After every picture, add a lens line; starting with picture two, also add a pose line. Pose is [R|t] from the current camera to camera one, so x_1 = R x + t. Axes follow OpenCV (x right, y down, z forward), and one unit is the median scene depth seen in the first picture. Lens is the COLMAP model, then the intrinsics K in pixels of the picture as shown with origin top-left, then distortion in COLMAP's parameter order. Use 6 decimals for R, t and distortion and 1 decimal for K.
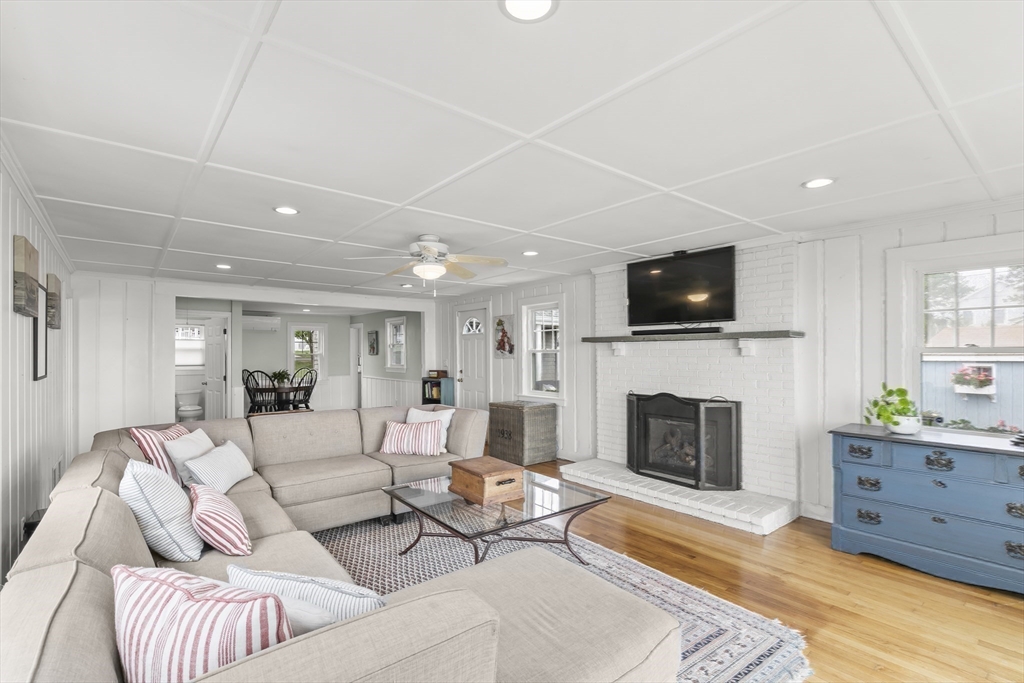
lens RADIAL K [[473.6, 0, 517.1], [0, 473.6, 354.1], [0, 0, 1]] dist [-0.000956, -0.000062]
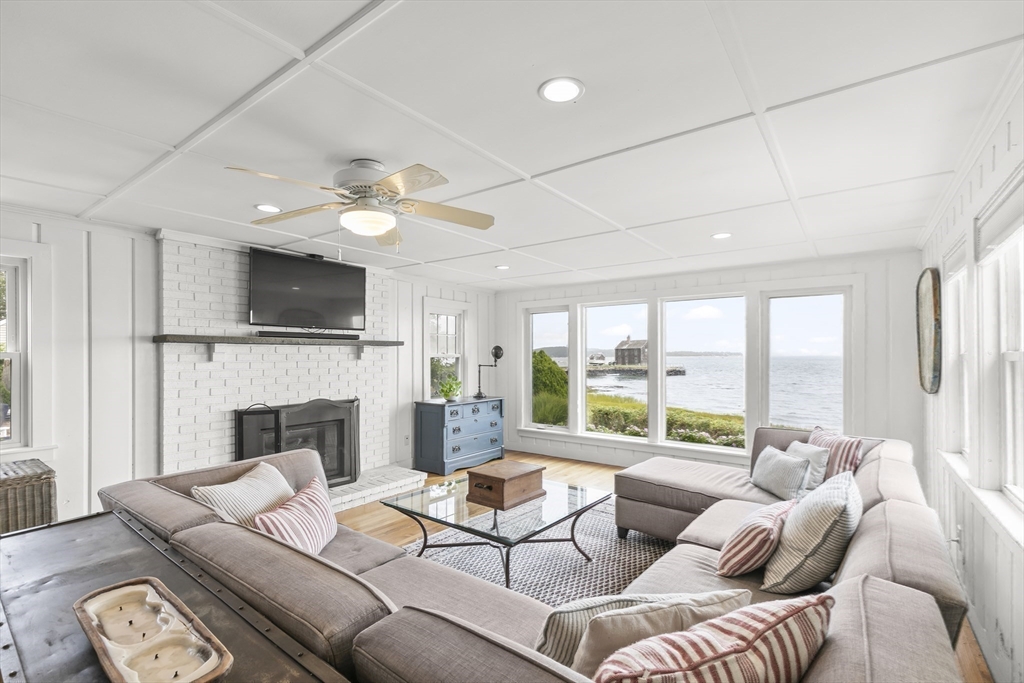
lens RADIAL K [[465.8, 0, 511.2], [0, 465.8, 353.8], [0, 0, 1]] dist [-0.000182, -0.000062]
pose [[-0.230462, 0.003546, 0.973075, -0.741515], [0.006734, 0.999975, -0.002049, -0.006711], [-0.973058, 0.006080, -0.230480, 0.879512]]
